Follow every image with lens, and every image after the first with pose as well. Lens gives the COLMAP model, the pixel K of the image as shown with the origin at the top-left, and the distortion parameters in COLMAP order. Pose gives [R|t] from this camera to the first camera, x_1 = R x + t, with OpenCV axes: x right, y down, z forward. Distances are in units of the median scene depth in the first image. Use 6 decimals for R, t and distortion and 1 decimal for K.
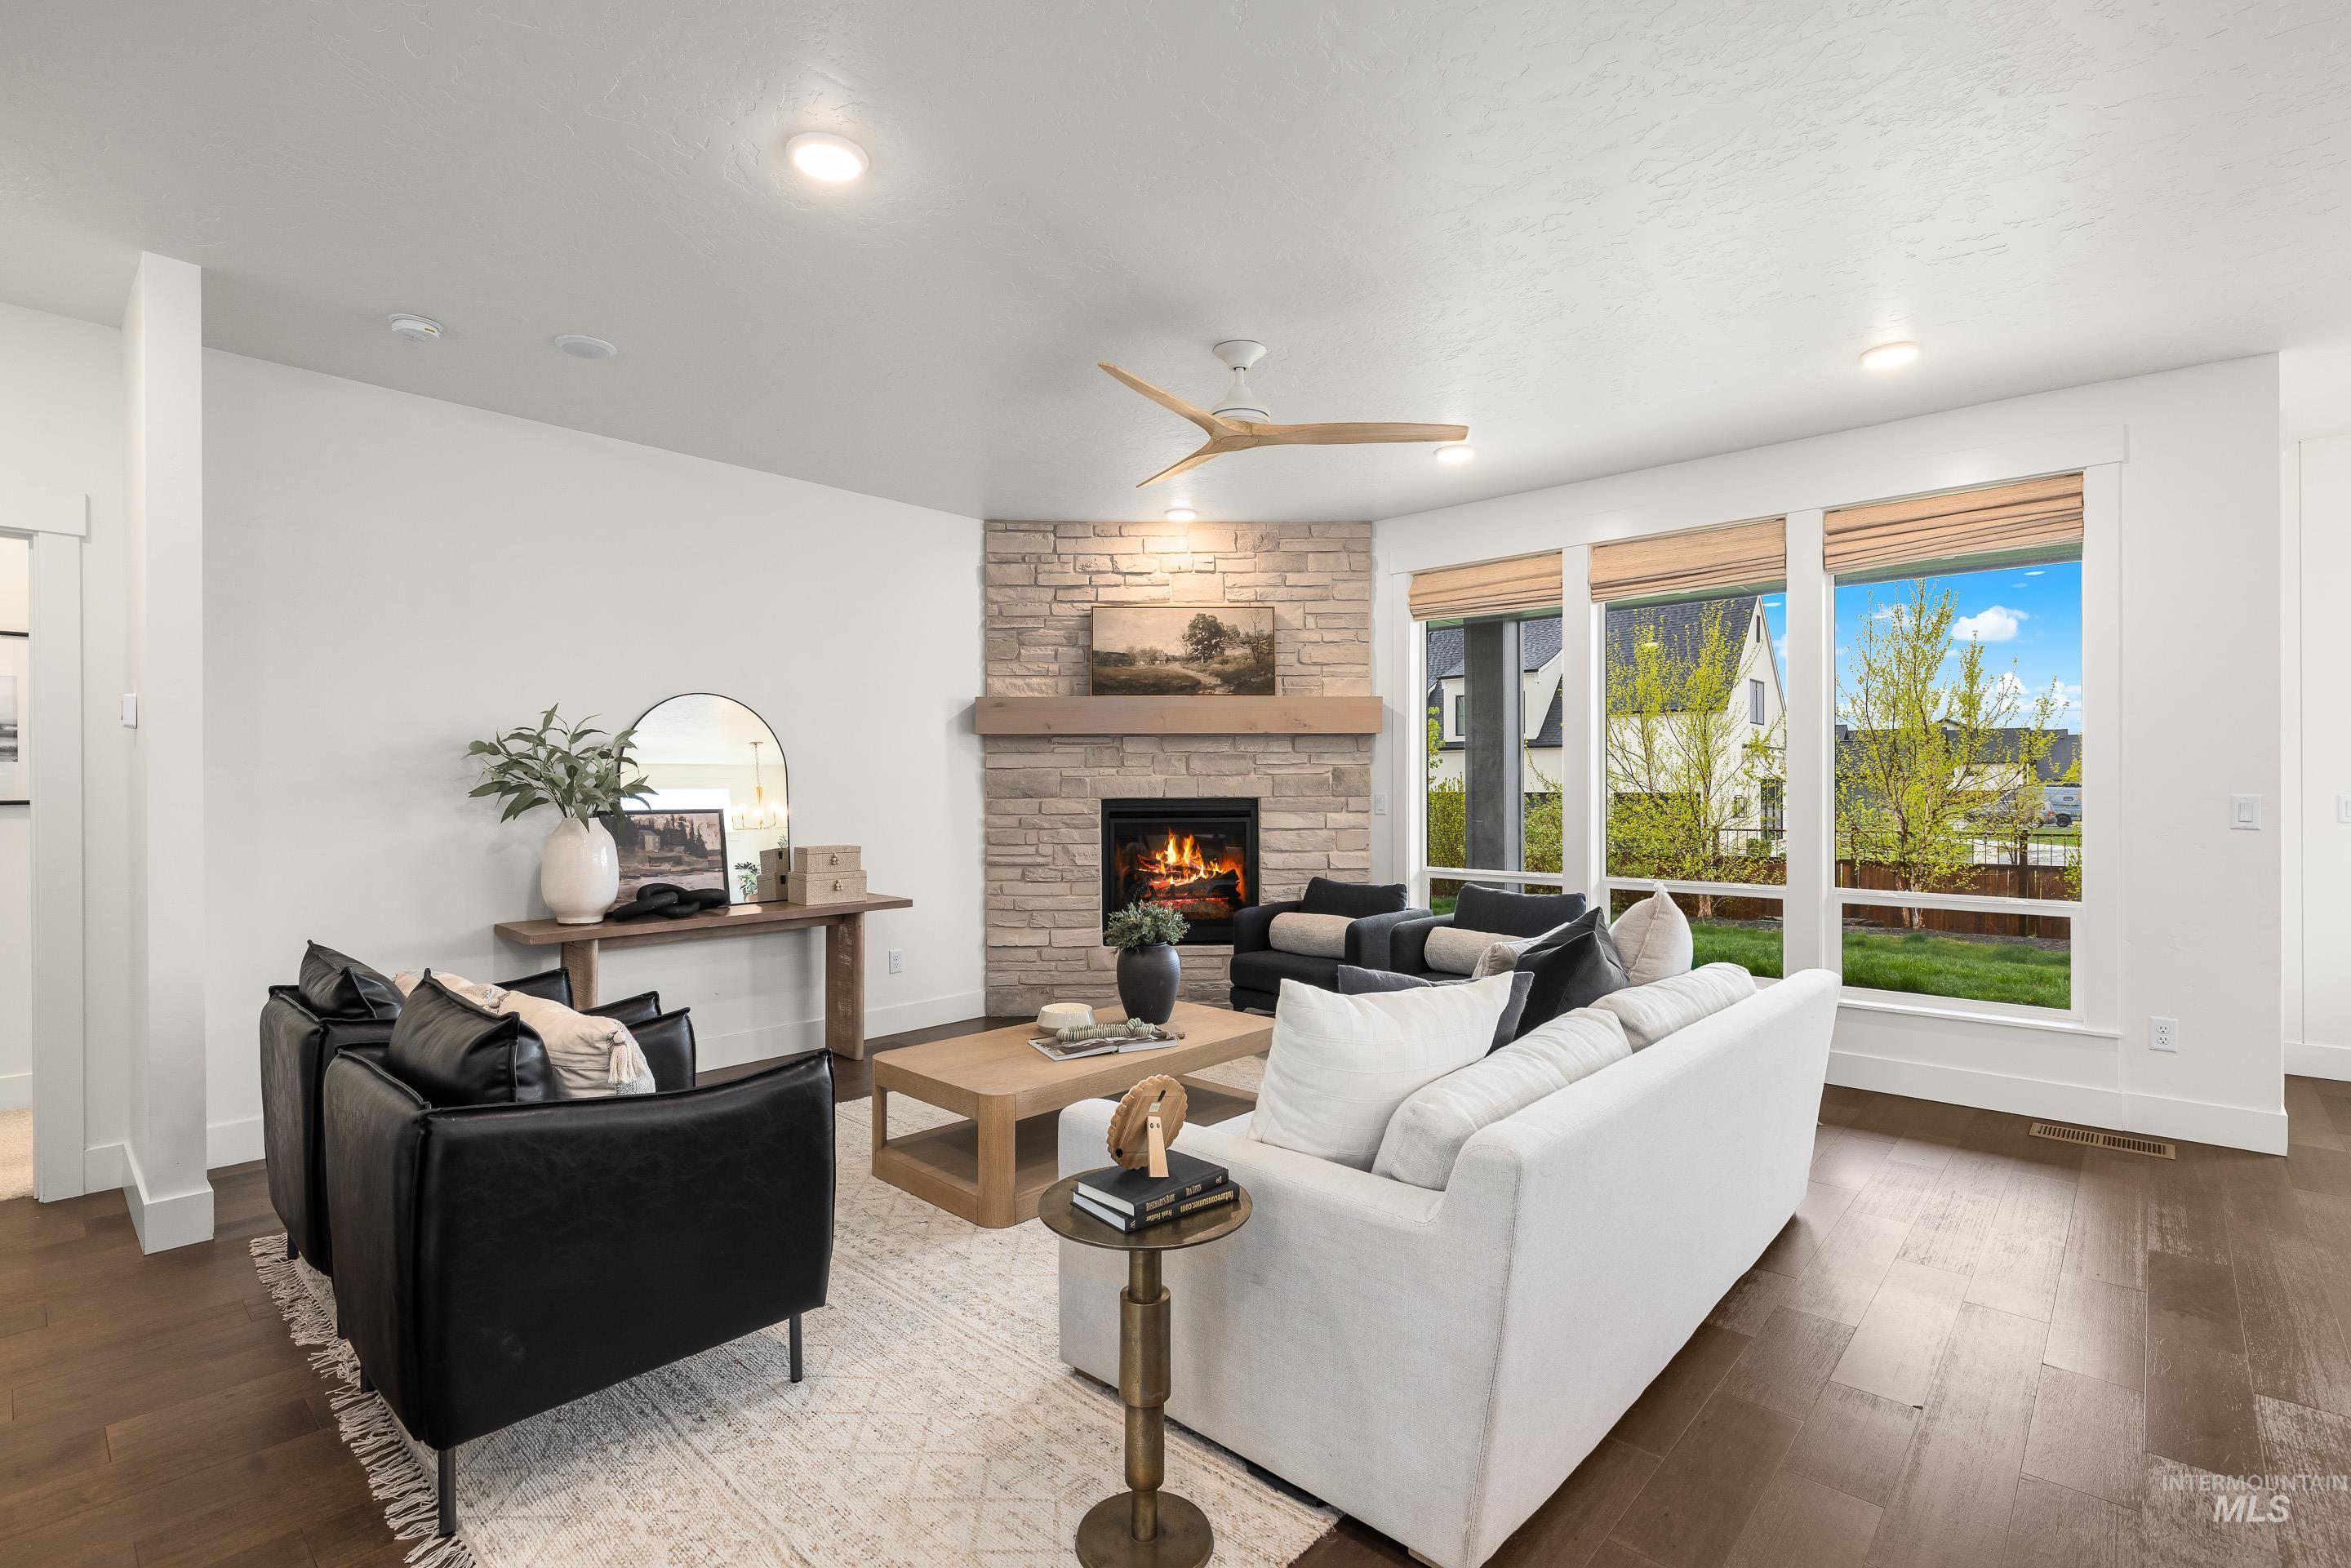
lens RADIAL K [[1082.7, 0, 1183.7], [0, 1082.7, 794.5], [0, 0, 1]] dist [-0.000831, -0.000046]
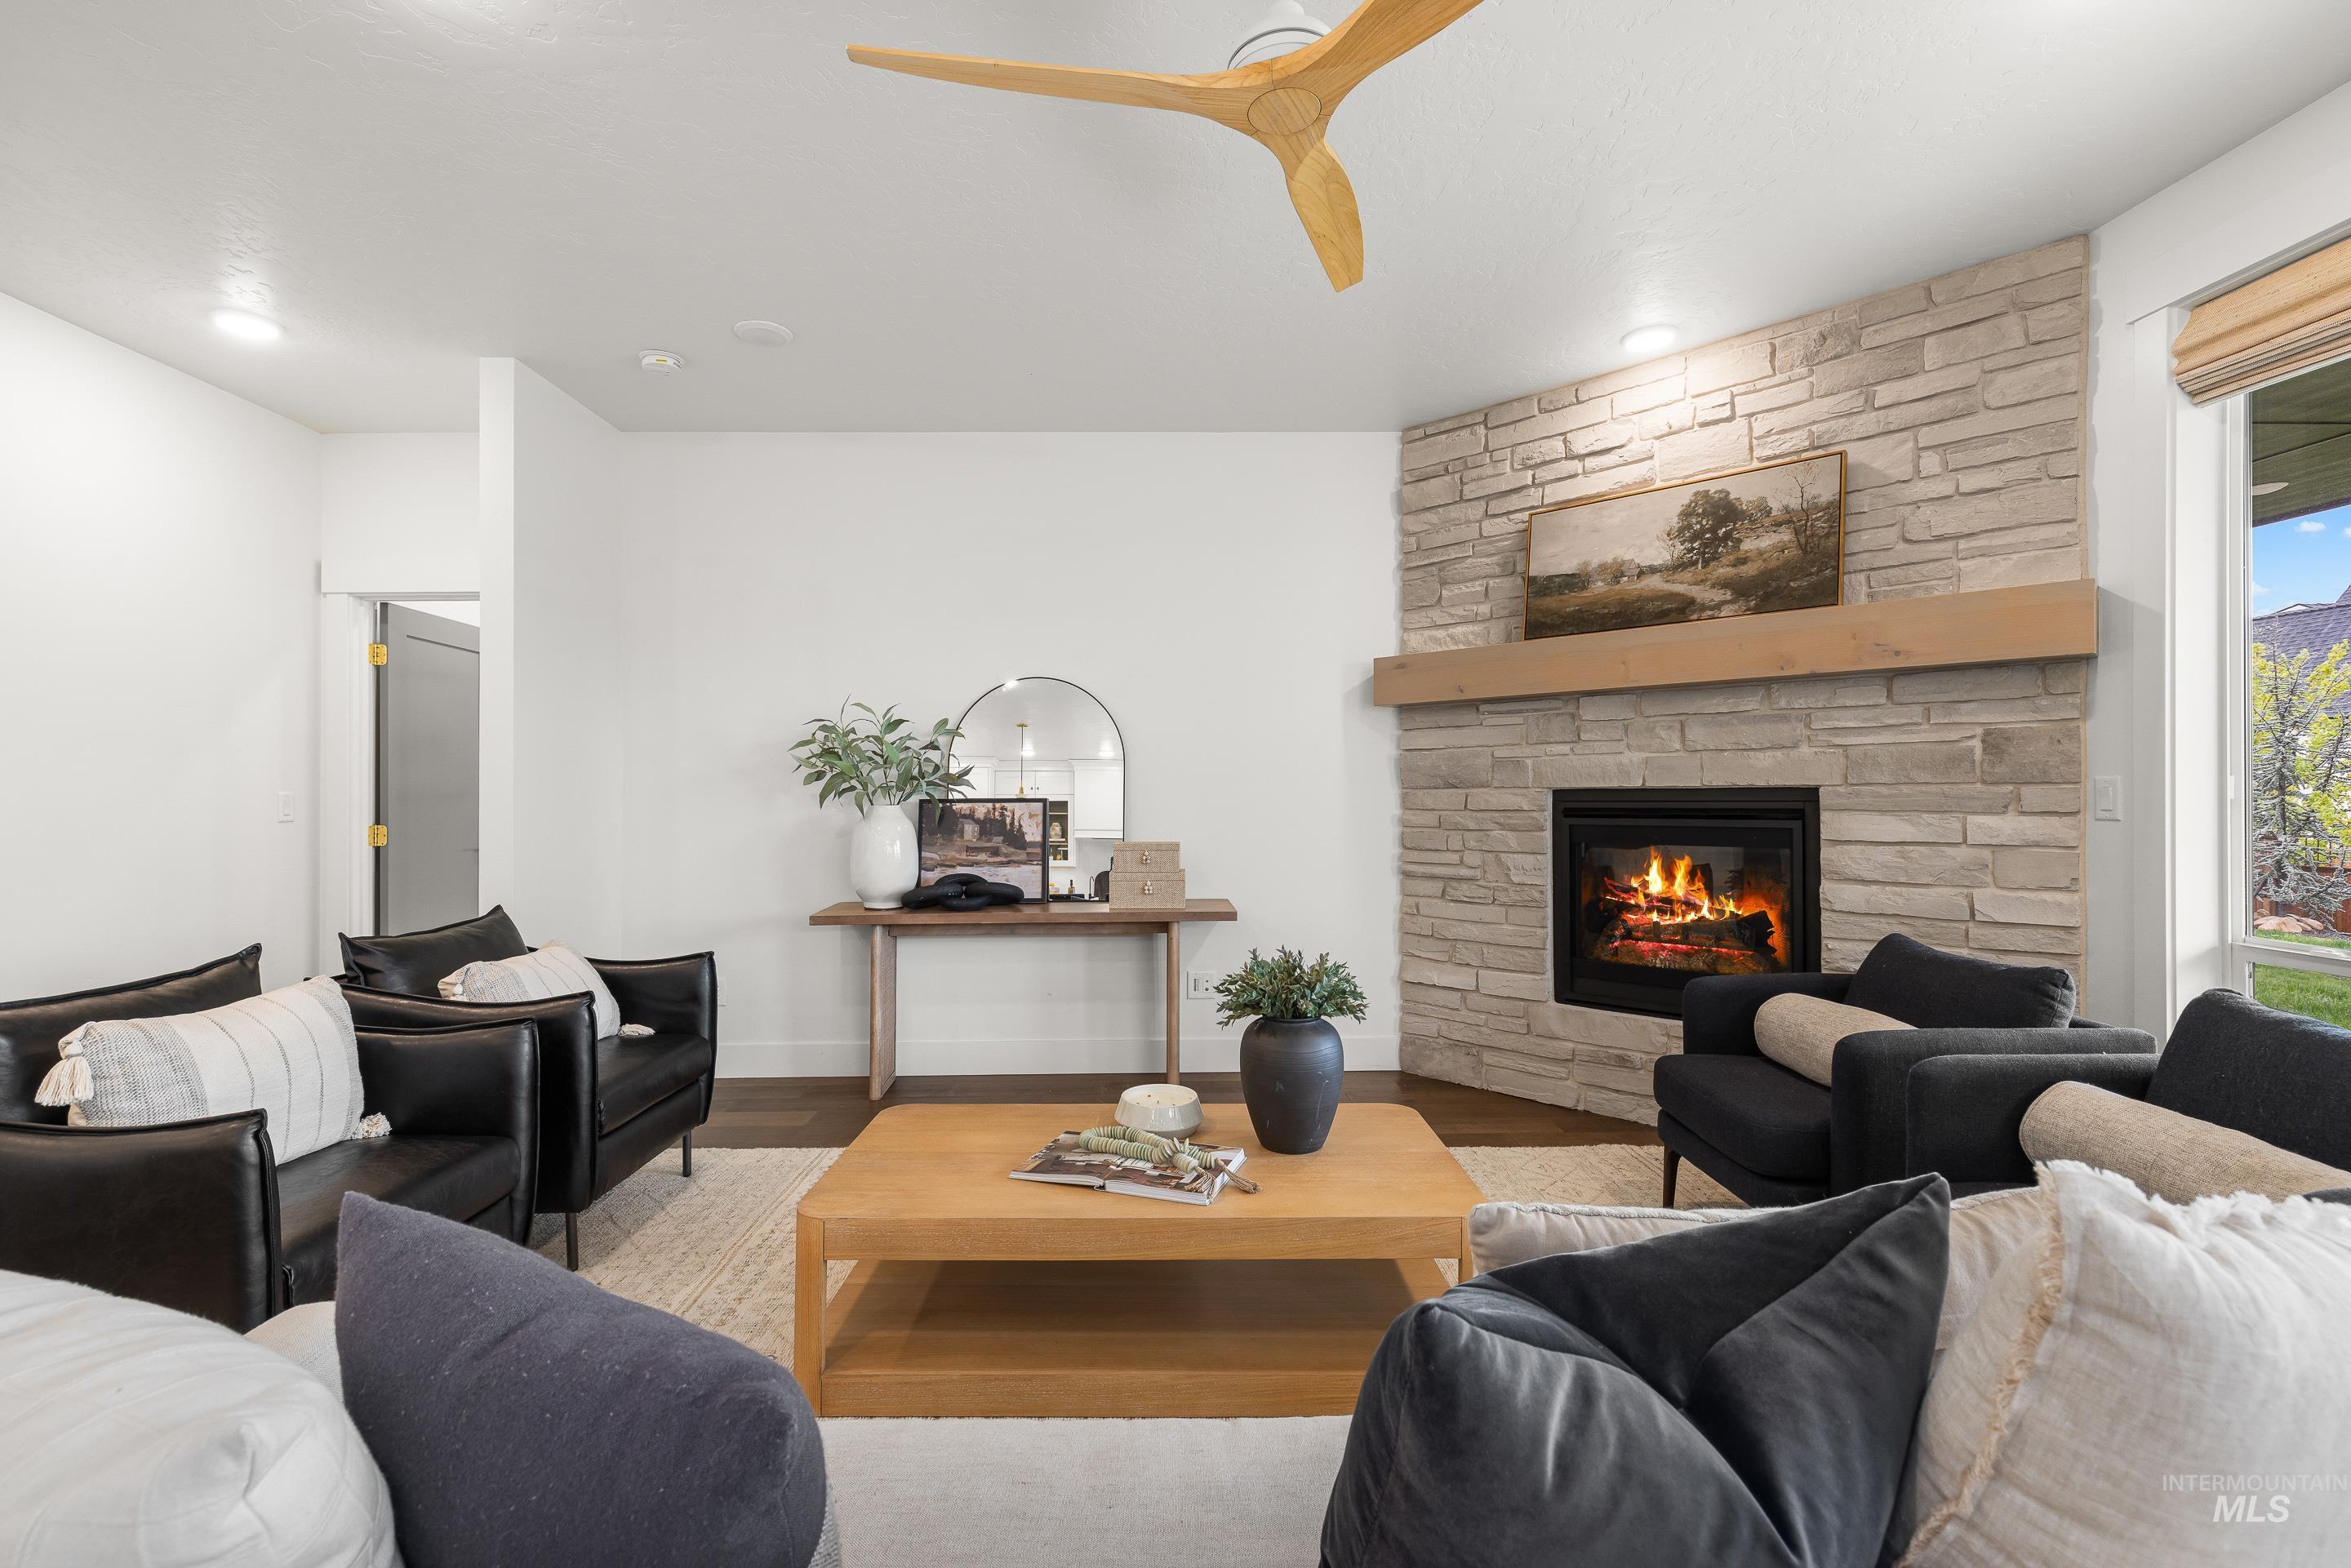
lens RADIAL K [[1024.3, 0, 1161.3], [0, 1024.3, 787.9], [0, 0, 1]] dist [0.010463, -0.000335]
pose [[0.683089, -0.003031, -0.730328, 0.234414], [-0.001497, 0.999983, -0.005550, 0.007210], [0.730333, 0.004885, 0.683074, 0.371823]]
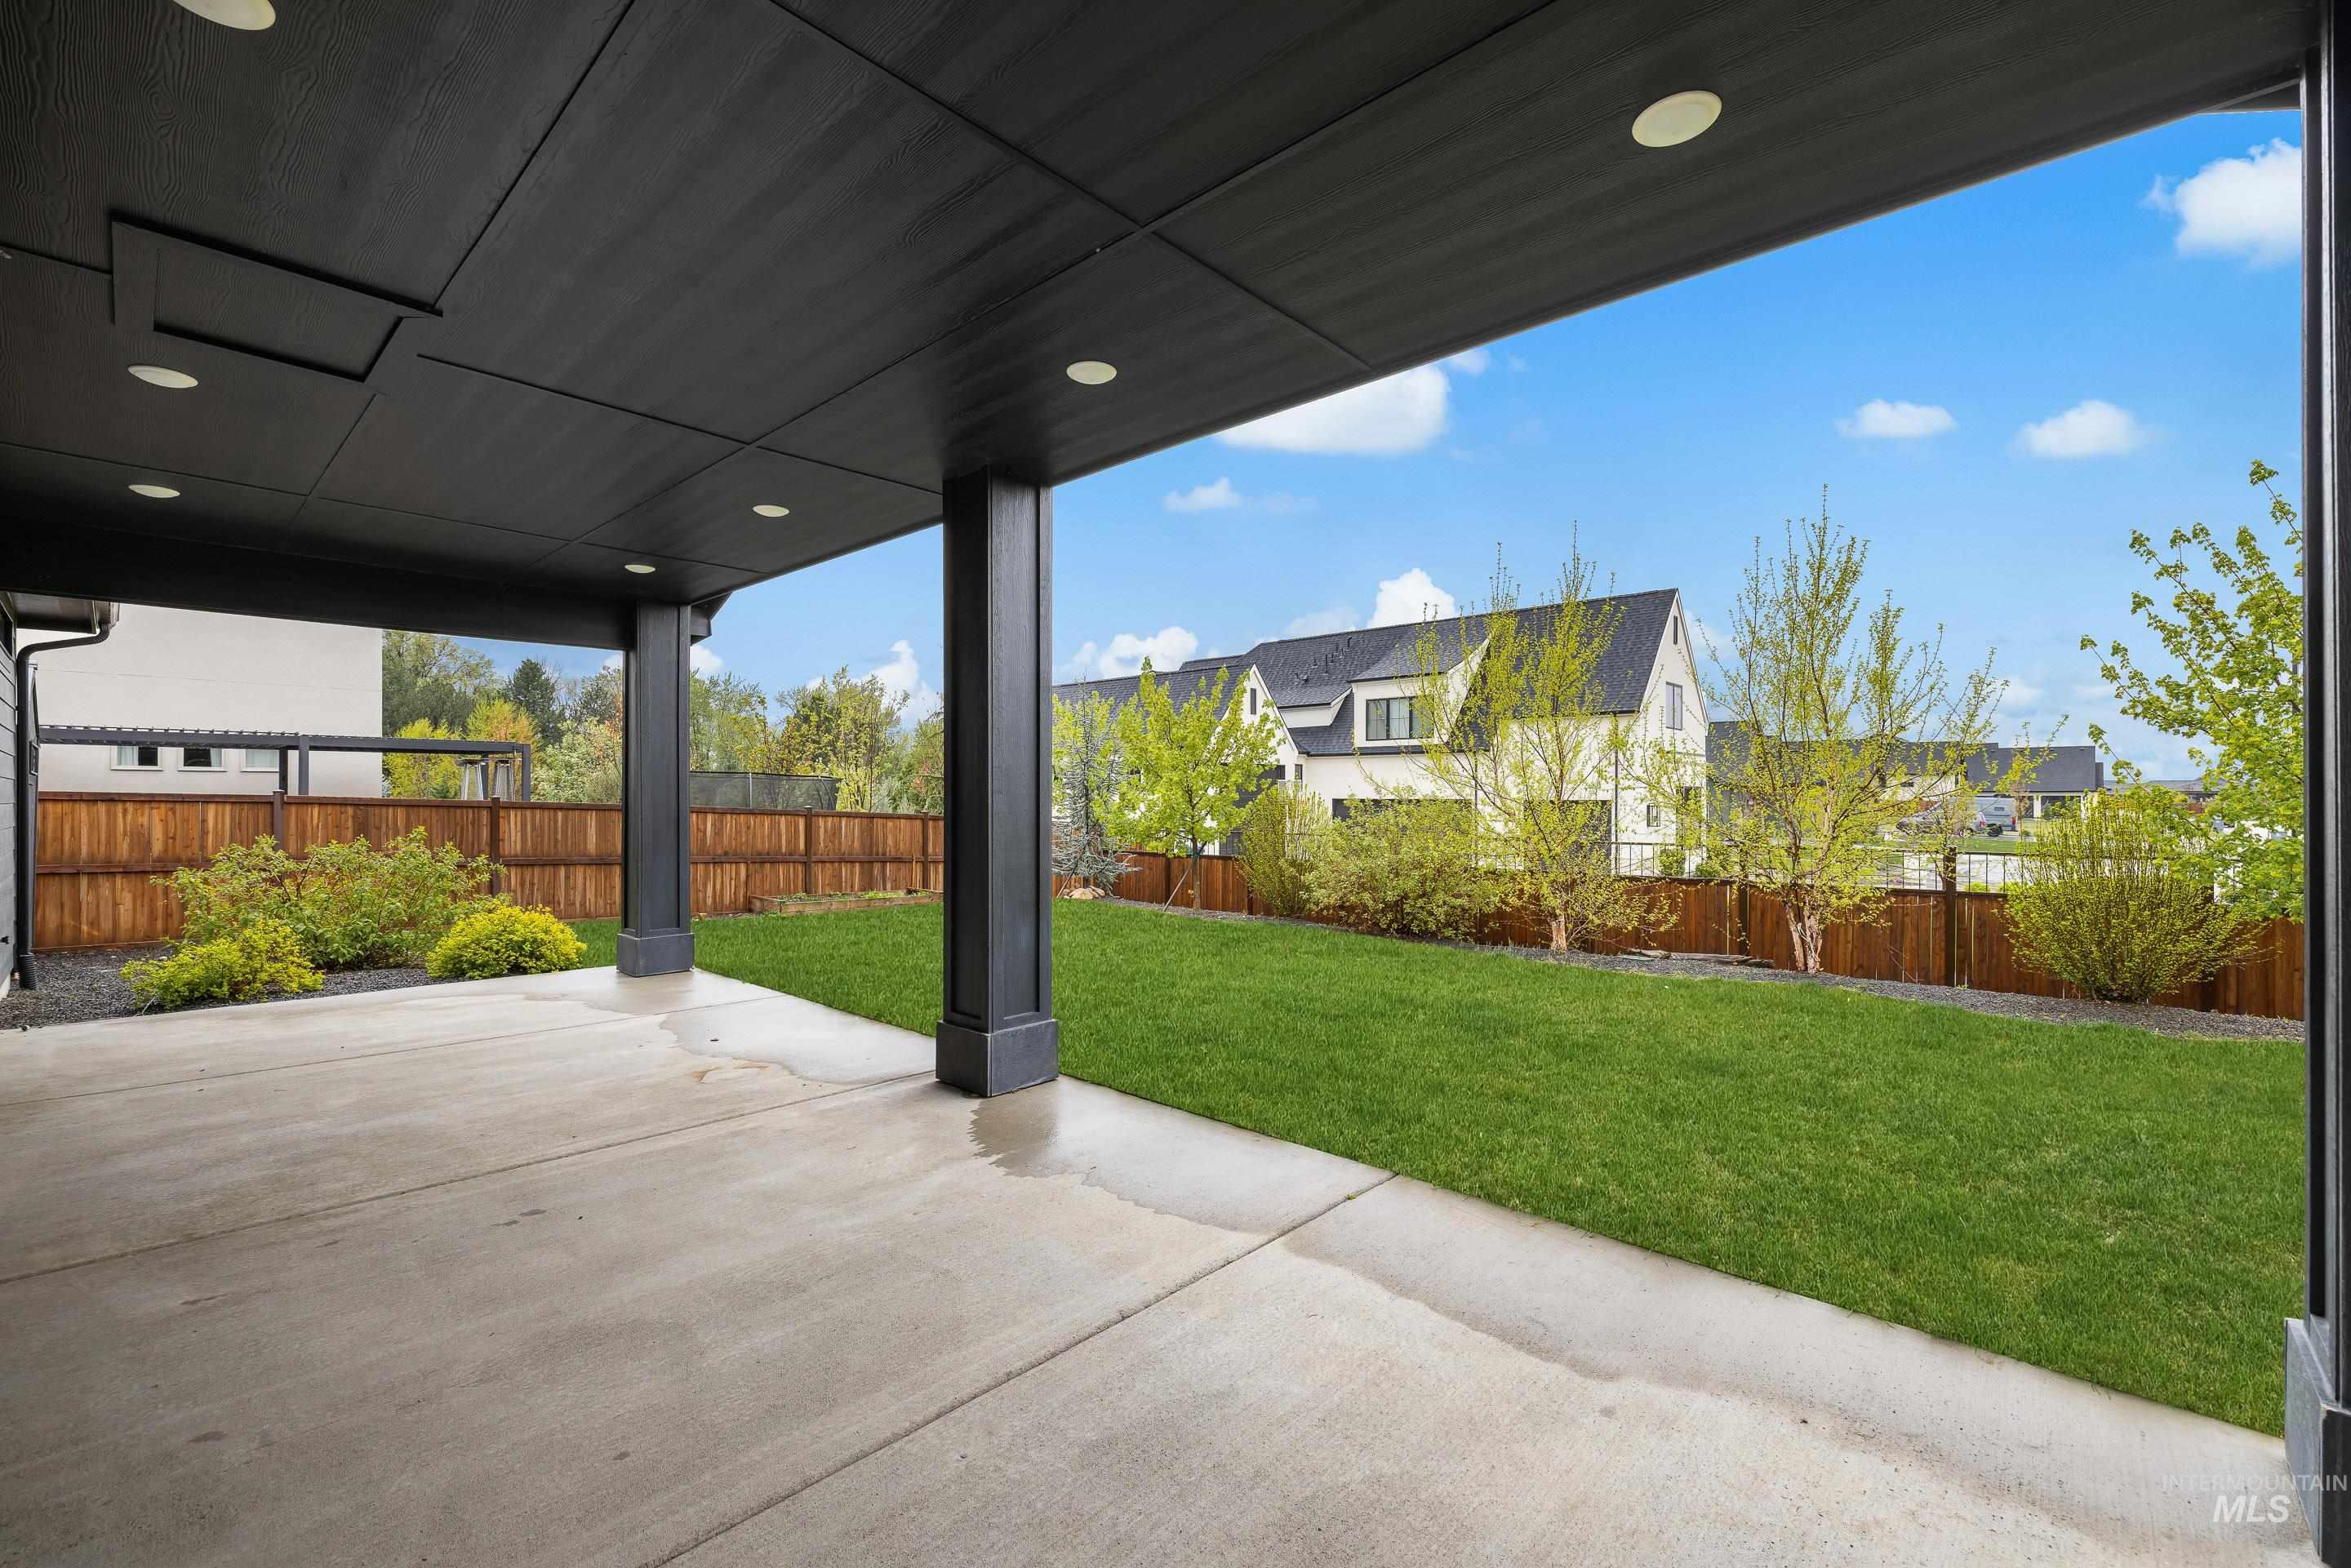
lens RADIAL K [[982.2, 0, 1171.4], [0, 982.2, 794.5], [0, 0, 1]] dist [0.000359, -0.000039]
pose [[0.999900, 0.006396, -0.012606, 0.592193], [-0.006480, 0.999957, -0.006626, 0.010060], [0.012563, 0.006707, 0.999899, 0.756277]]
